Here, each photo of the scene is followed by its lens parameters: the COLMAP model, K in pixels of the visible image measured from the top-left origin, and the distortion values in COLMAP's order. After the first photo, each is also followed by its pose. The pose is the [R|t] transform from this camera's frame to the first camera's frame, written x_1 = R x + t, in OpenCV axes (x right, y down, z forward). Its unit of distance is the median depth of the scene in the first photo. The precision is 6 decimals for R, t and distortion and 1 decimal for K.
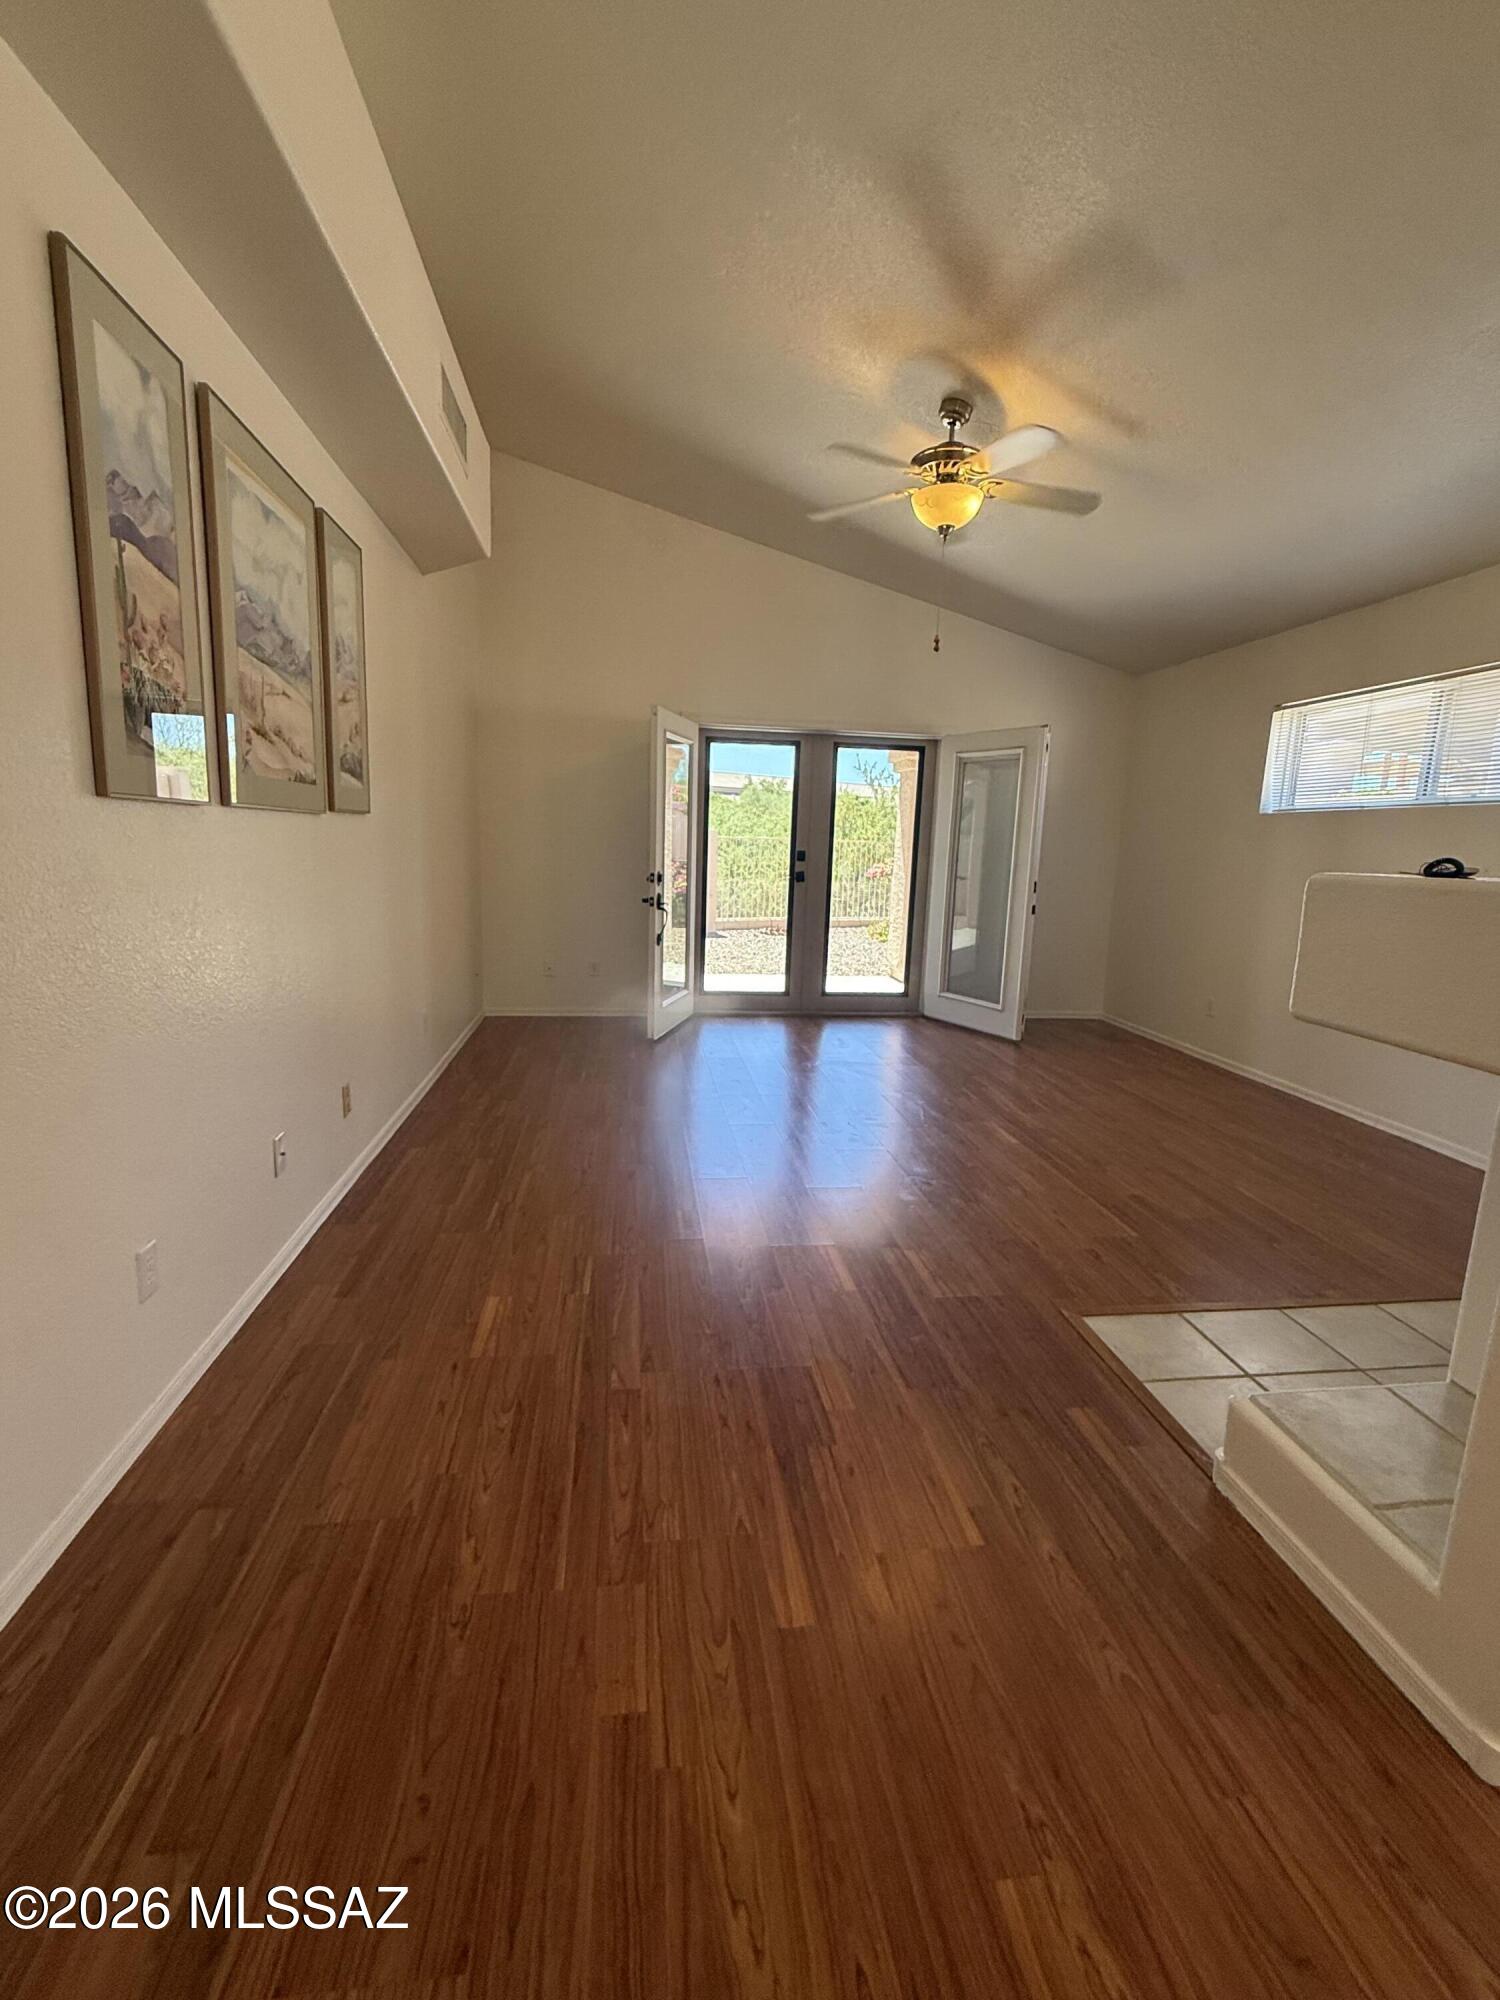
lens RADIAL K [[878.0, 0, 756.2], [0, 878.0, 994.3], [0, 0, 1]] dist [-0.002381, 0.000006]
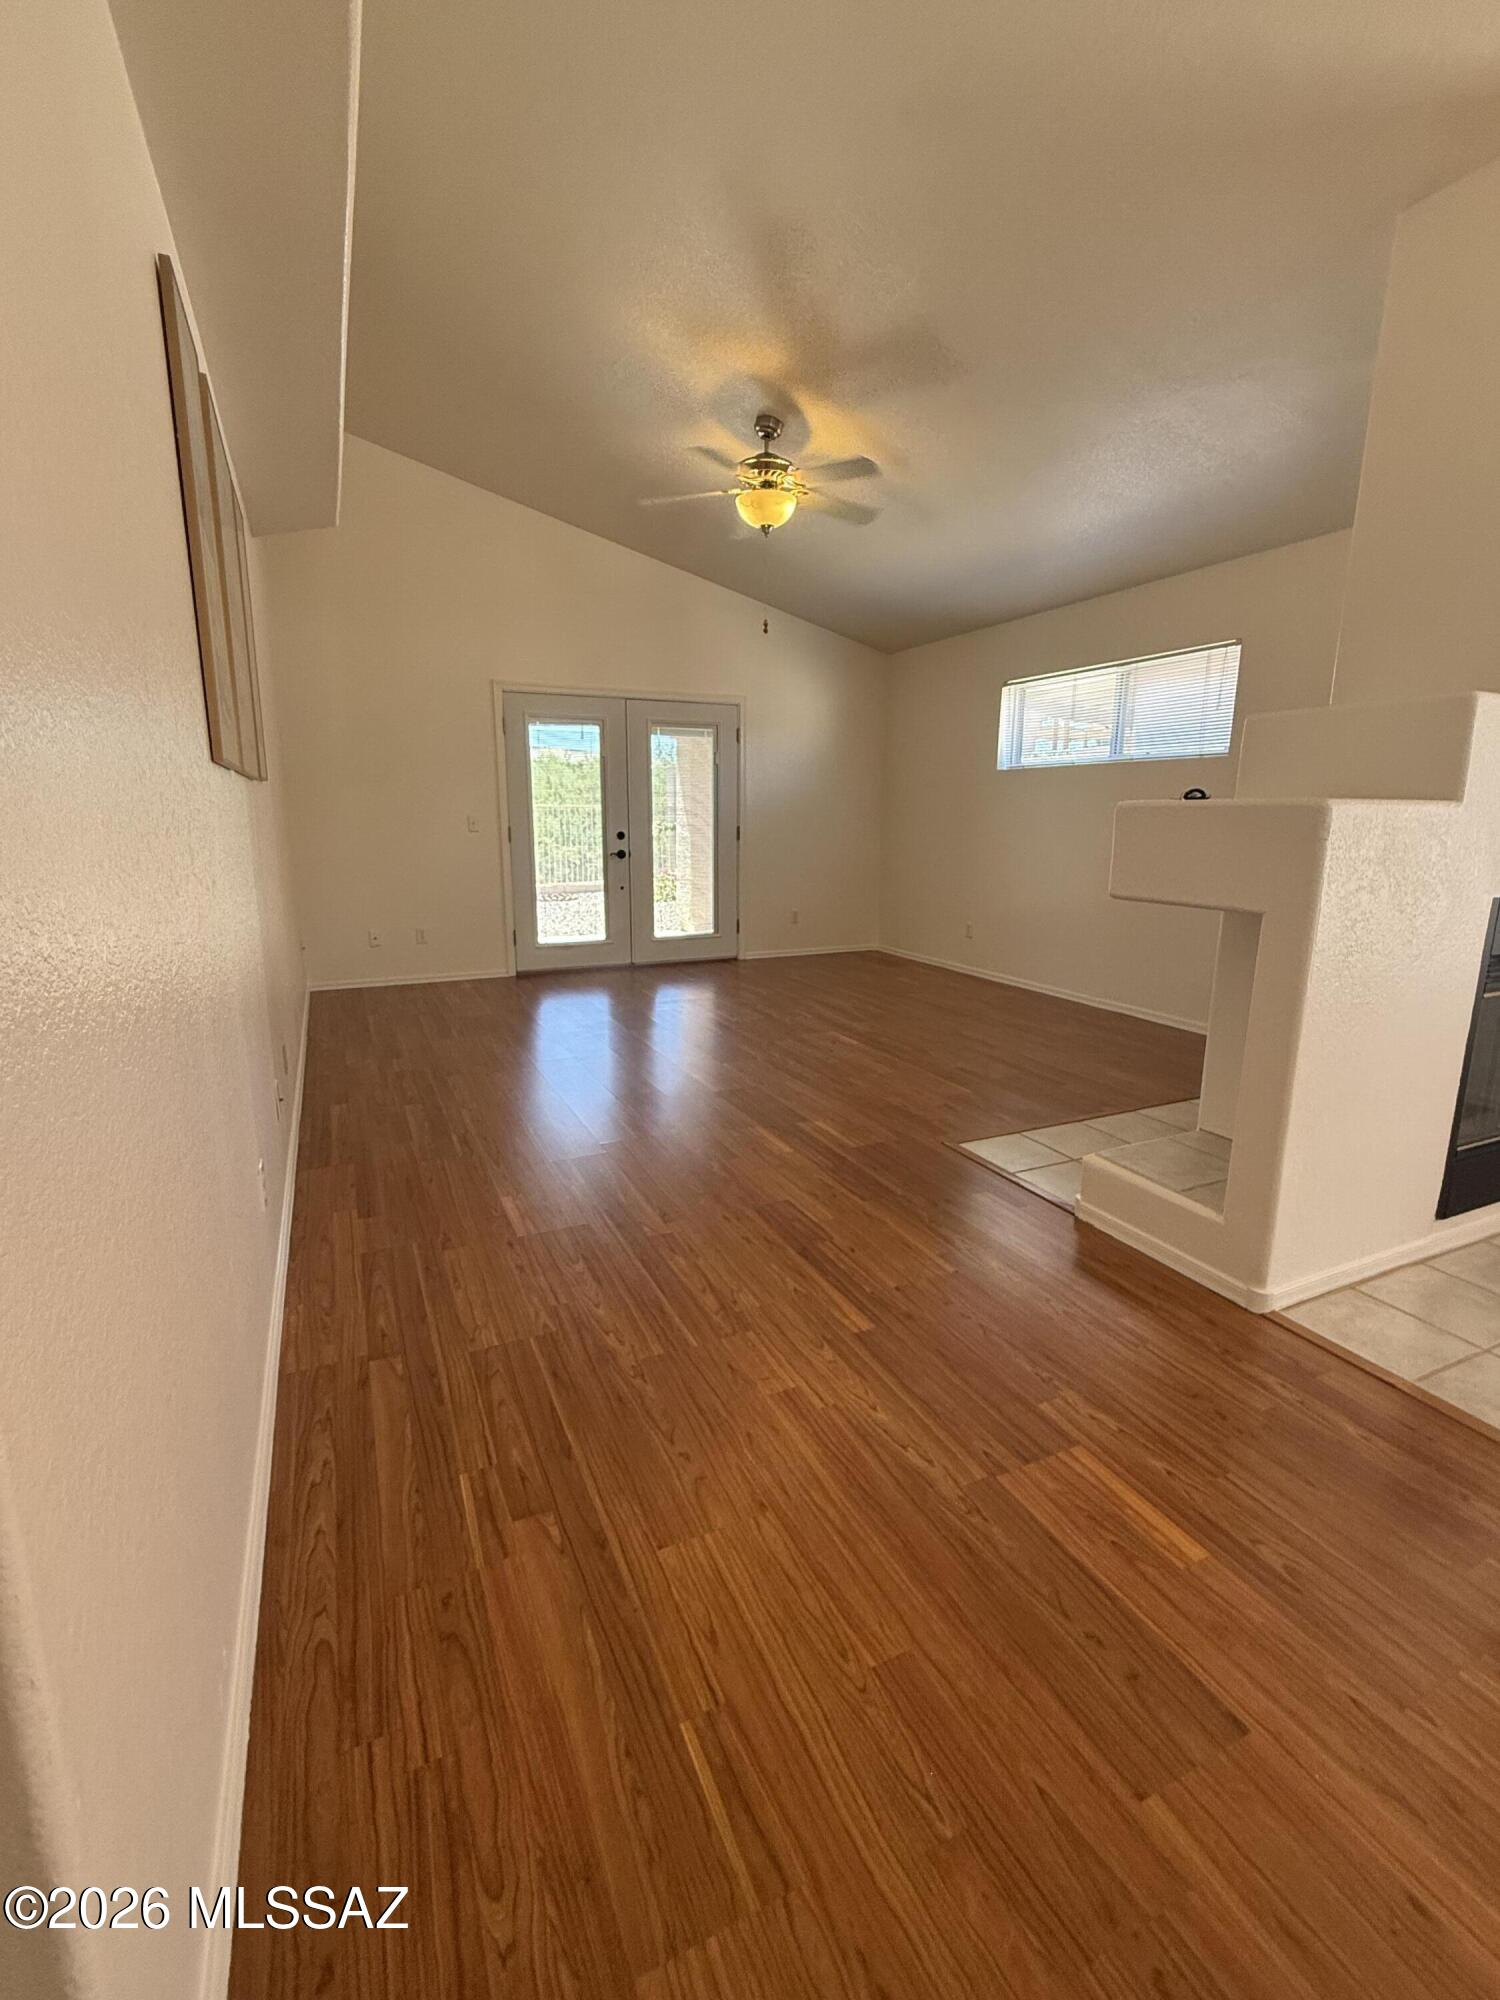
lens RADIAL K [[878.0, 0, 751.4], [0, 878.0, 994.3], [0, 0, 1]] dist [-0.002381, 0.000006]
pose [[0.953086, -0.089204, 0.289256, -0.236307], [0.079292, 0.995797, 0.045830, 0.040803], [-0.292128, -0.020744, 0.956154, -0.151382]]
